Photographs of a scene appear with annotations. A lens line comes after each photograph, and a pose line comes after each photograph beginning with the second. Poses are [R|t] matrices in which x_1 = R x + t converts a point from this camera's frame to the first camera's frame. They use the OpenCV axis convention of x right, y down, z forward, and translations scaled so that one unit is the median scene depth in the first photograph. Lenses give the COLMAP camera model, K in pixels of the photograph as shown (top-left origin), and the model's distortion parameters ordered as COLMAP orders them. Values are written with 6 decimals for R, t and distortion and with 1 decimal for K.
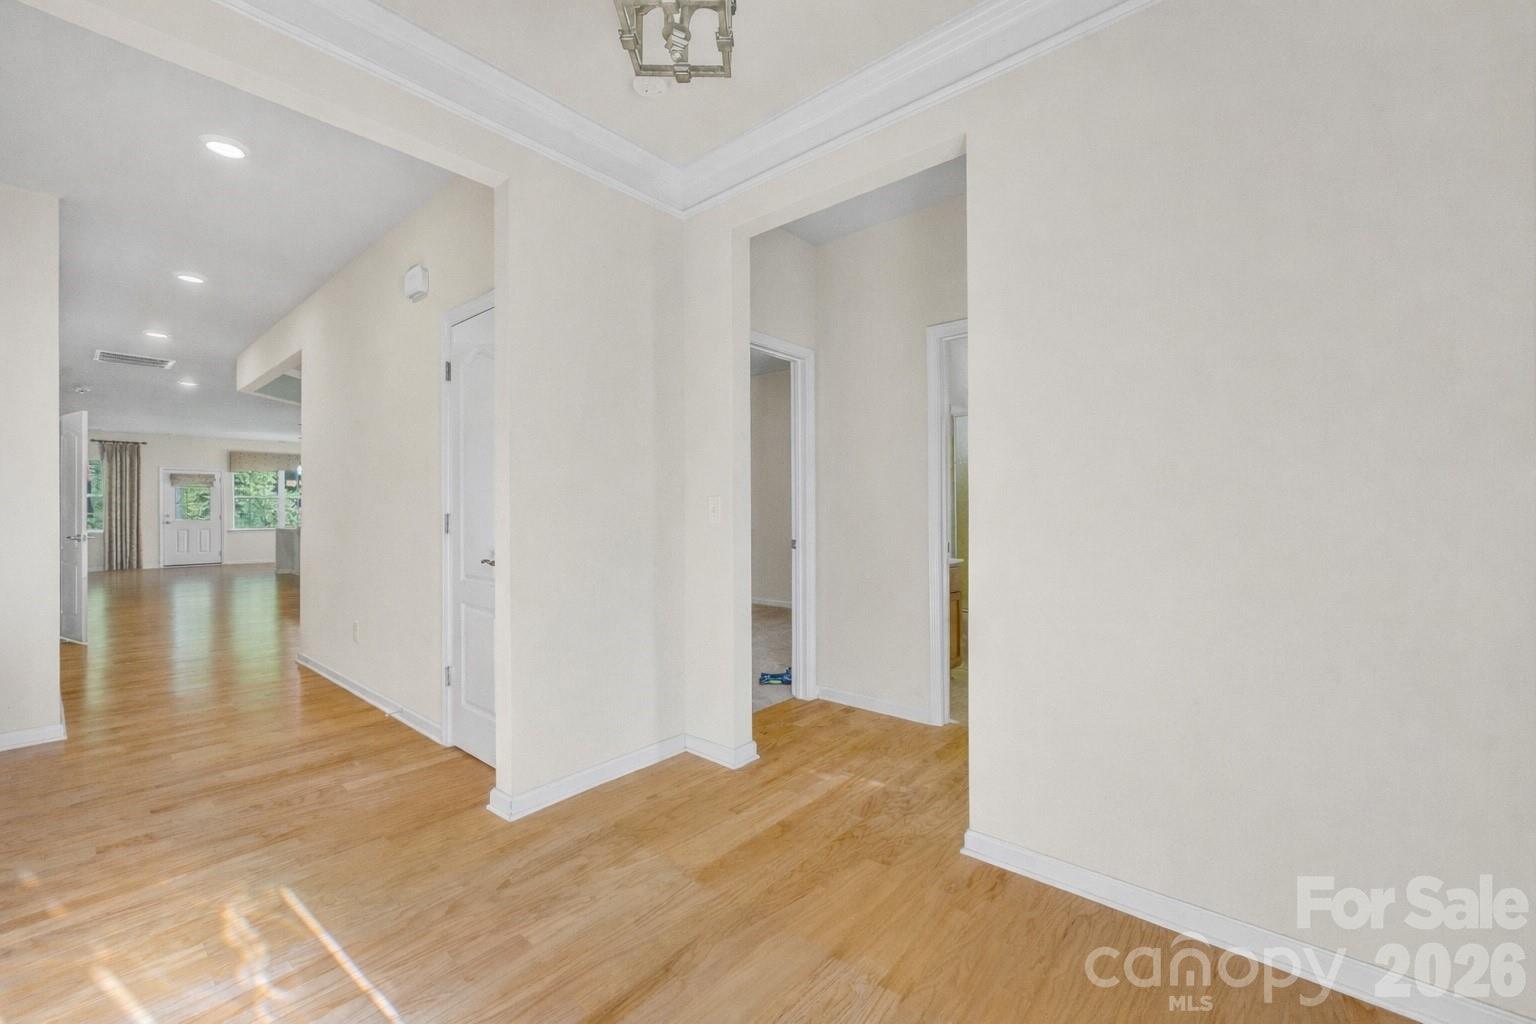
lens RADIAL K [[627.7, 0, 771.8], [0, 627.7, 509.7], [0, 0, 1]] dist [-0.008240, -0.000349]
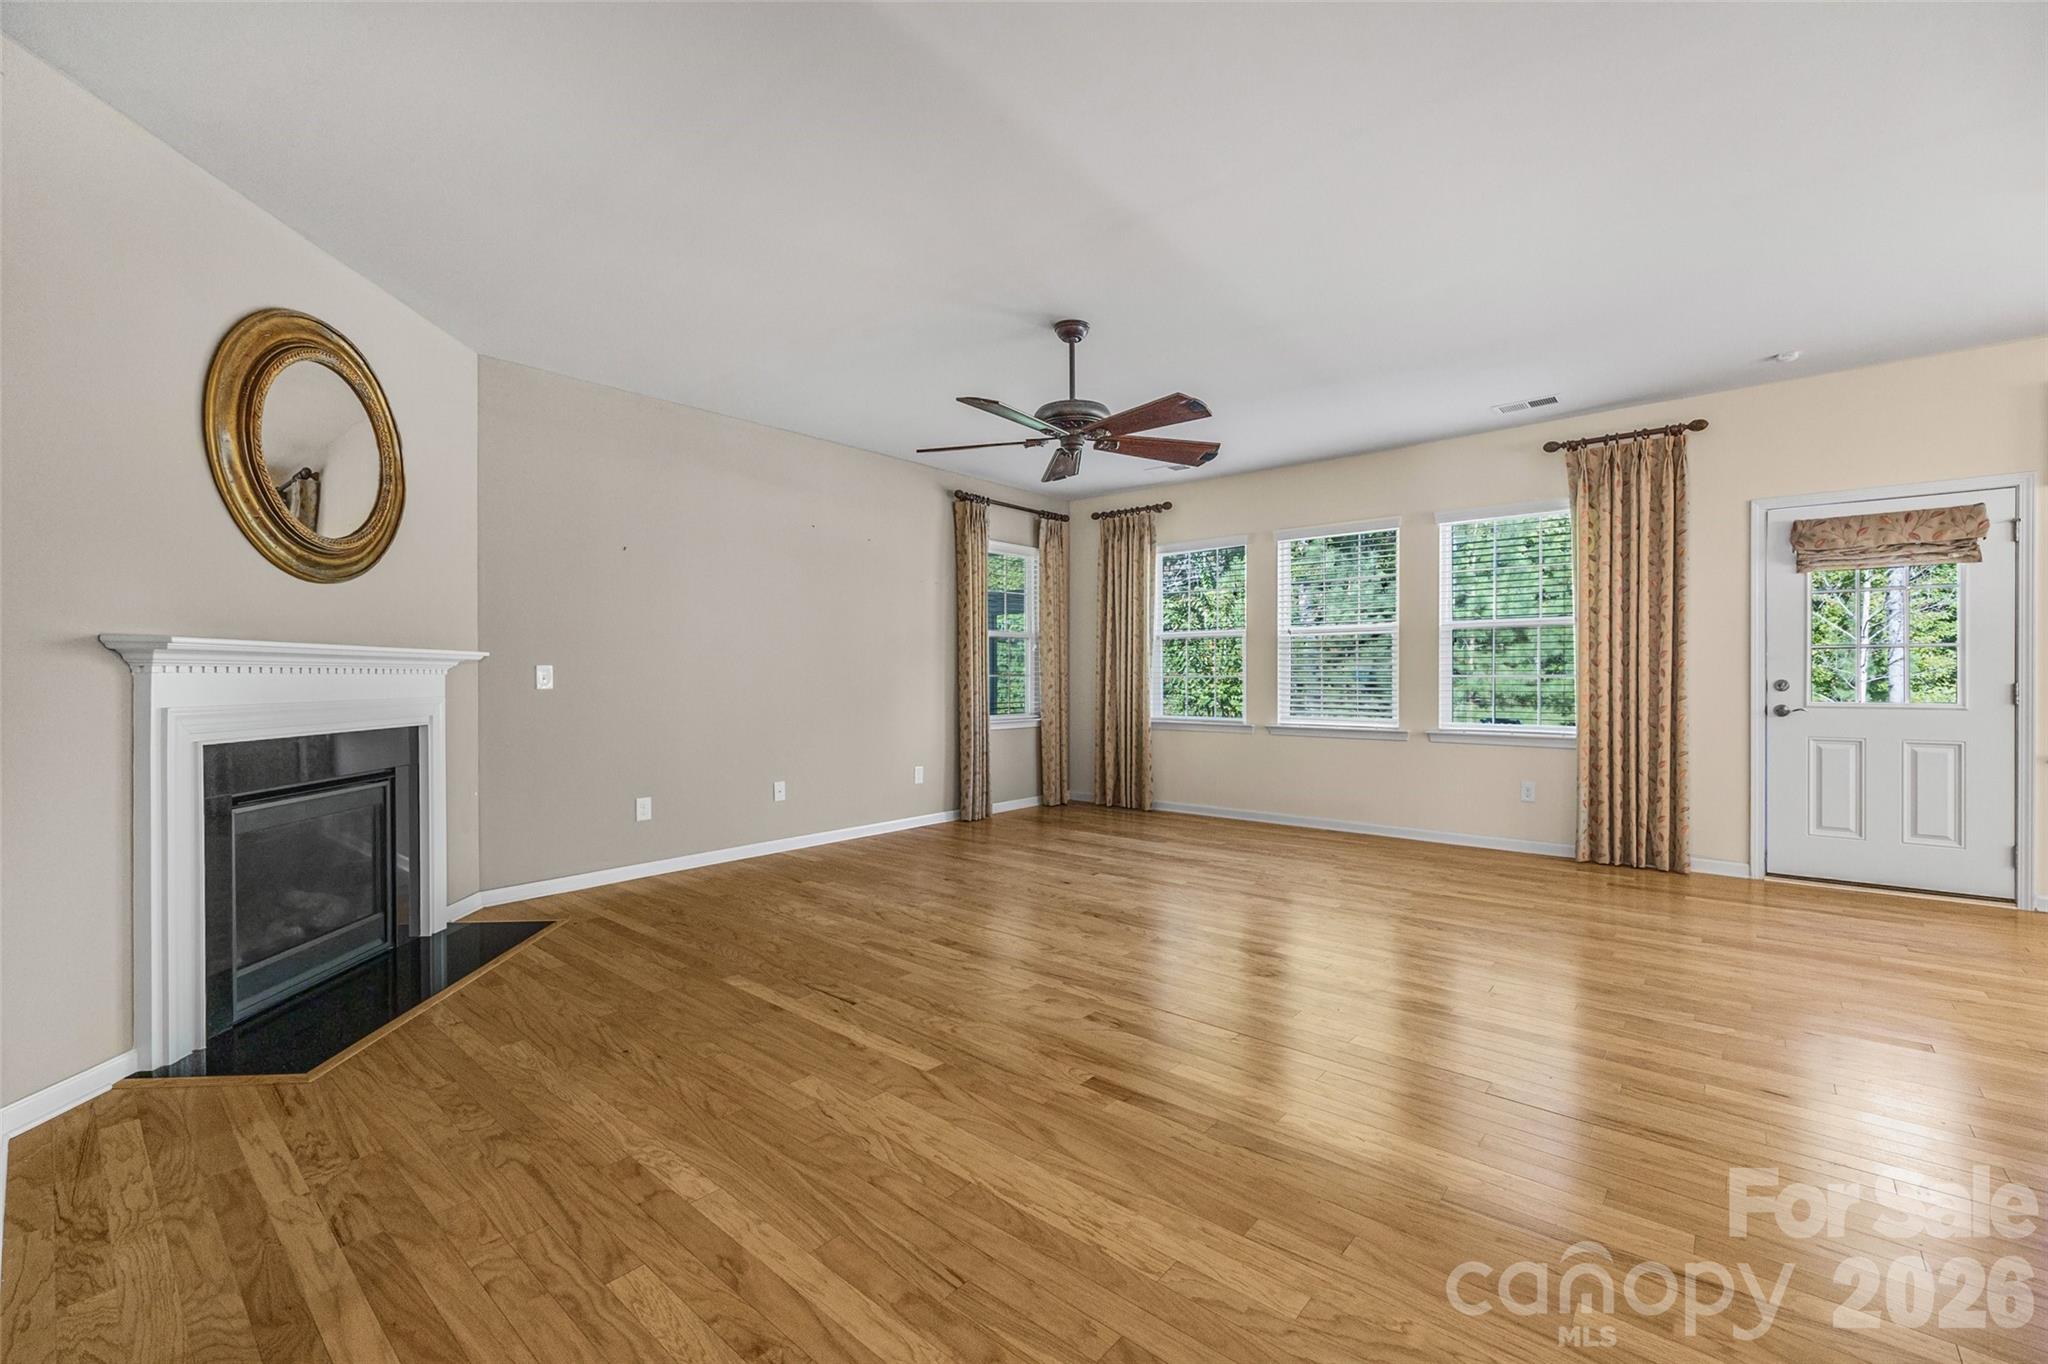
lens RADIAL K [[837.0, 0, 1016.3], [0, 837.0, 677.8], [0, 0, 1]] dist [-0.008240, -0.000349]
pose [[0.012635, 0.007166, -0.999895, -0.632473], [0.001518, 0.999973, 0.007185, 0.003941], [0.999919, -0.001609, 0.012624, 0.682501]]
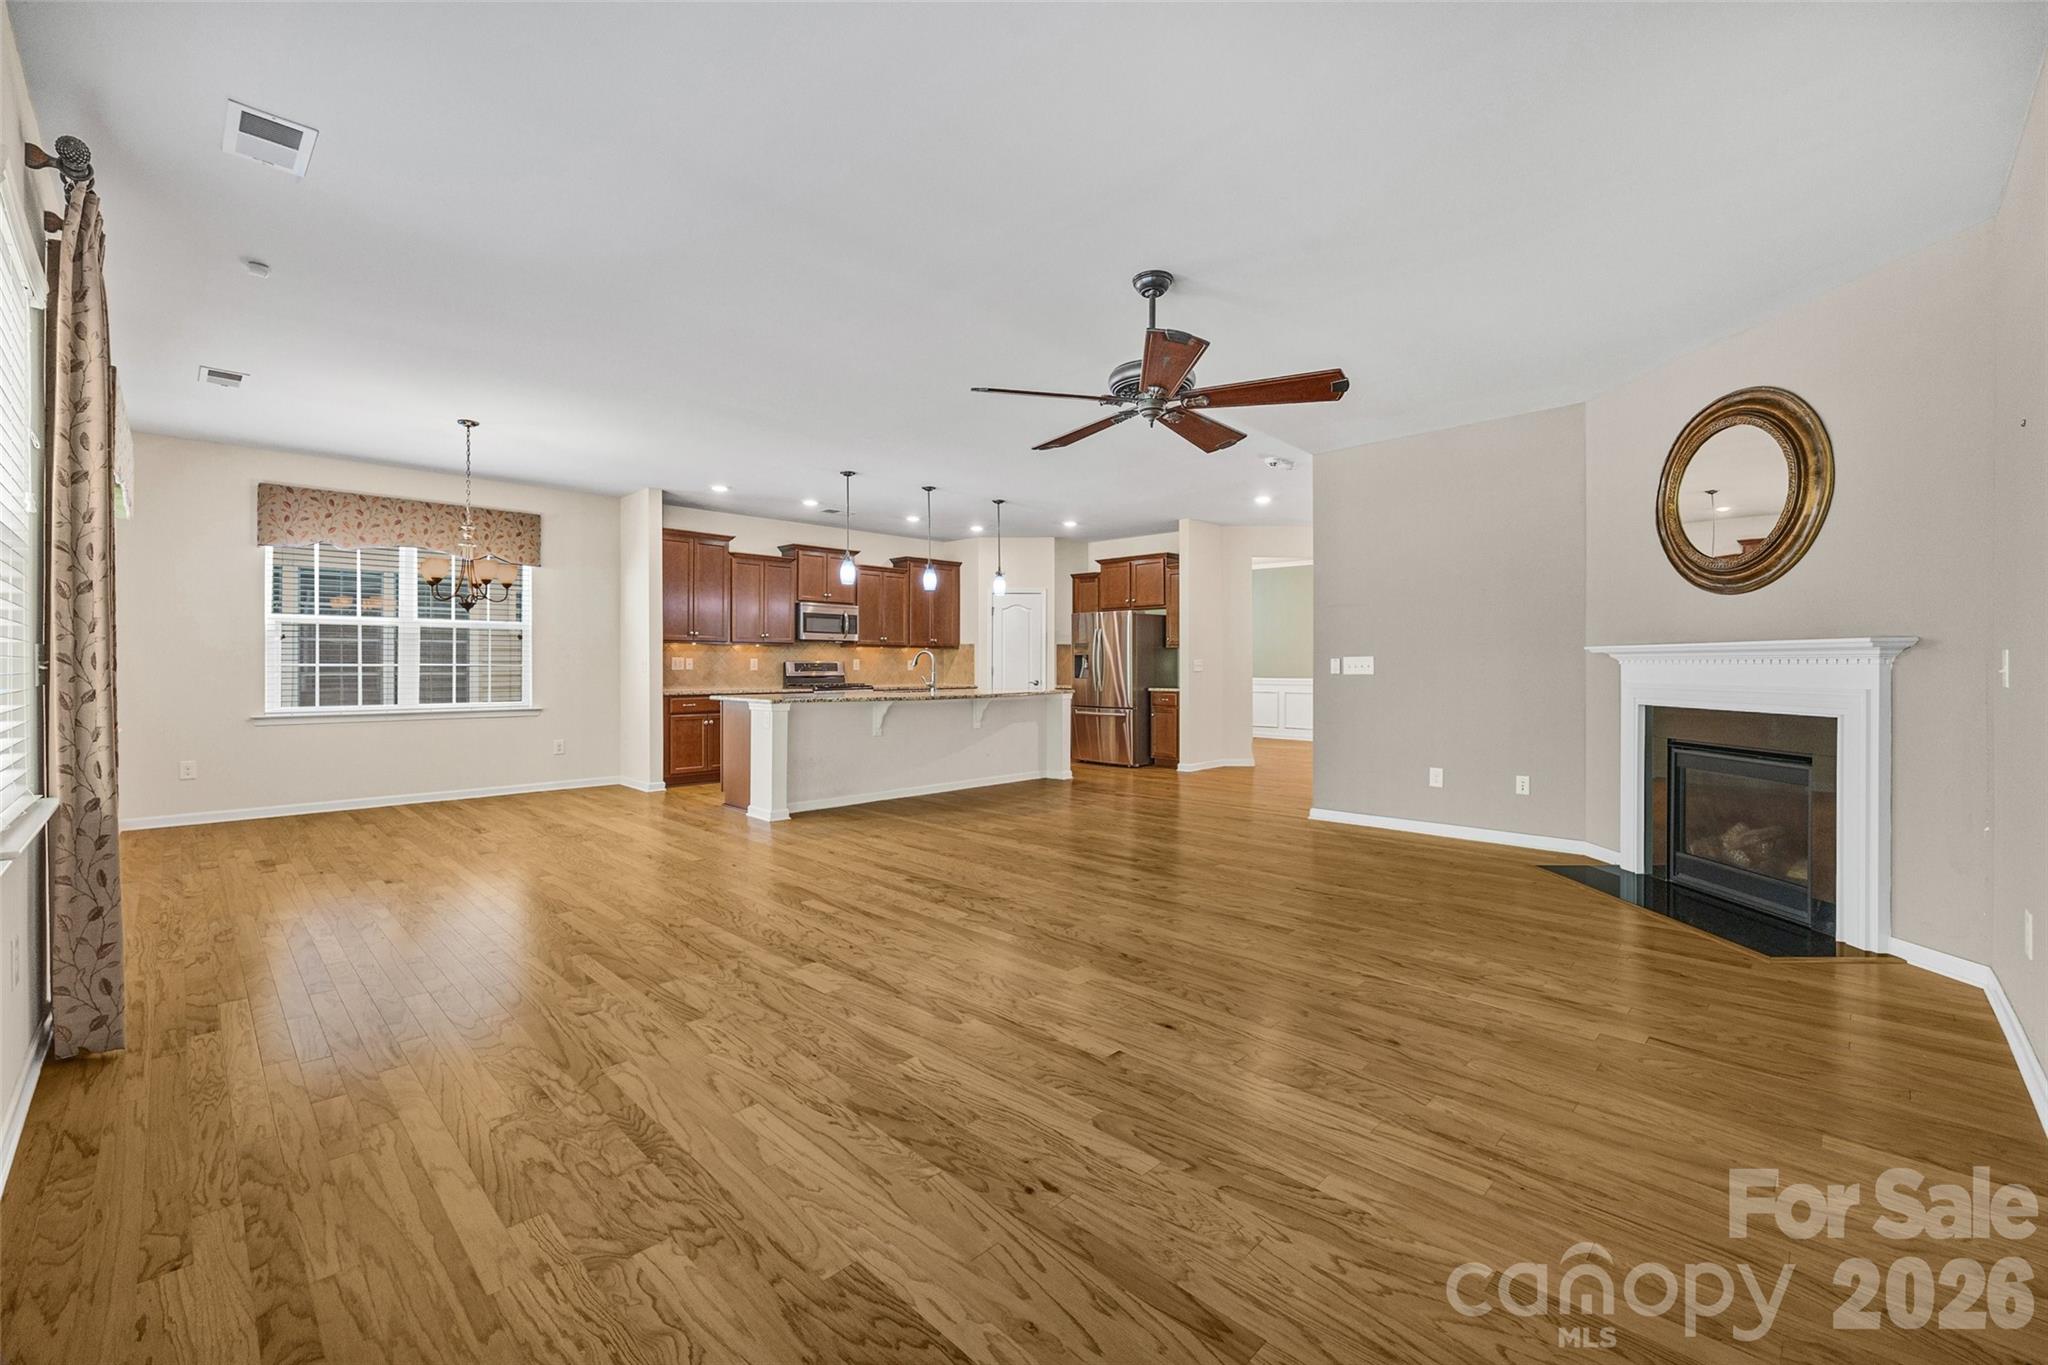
lens RADIAL K [[837.0, 0, 1021.0], [0, 837.0, 669.1], [0, 0, 1]] dist [-0.008240, -0.000349]
pose [[0.046605, -0.003606, 0.998907, -1.243103], [-0.000797, 0.999993, 0.003647, 0.005209], [-0.998913, -0.000967, 0.046602, 0.740087]]
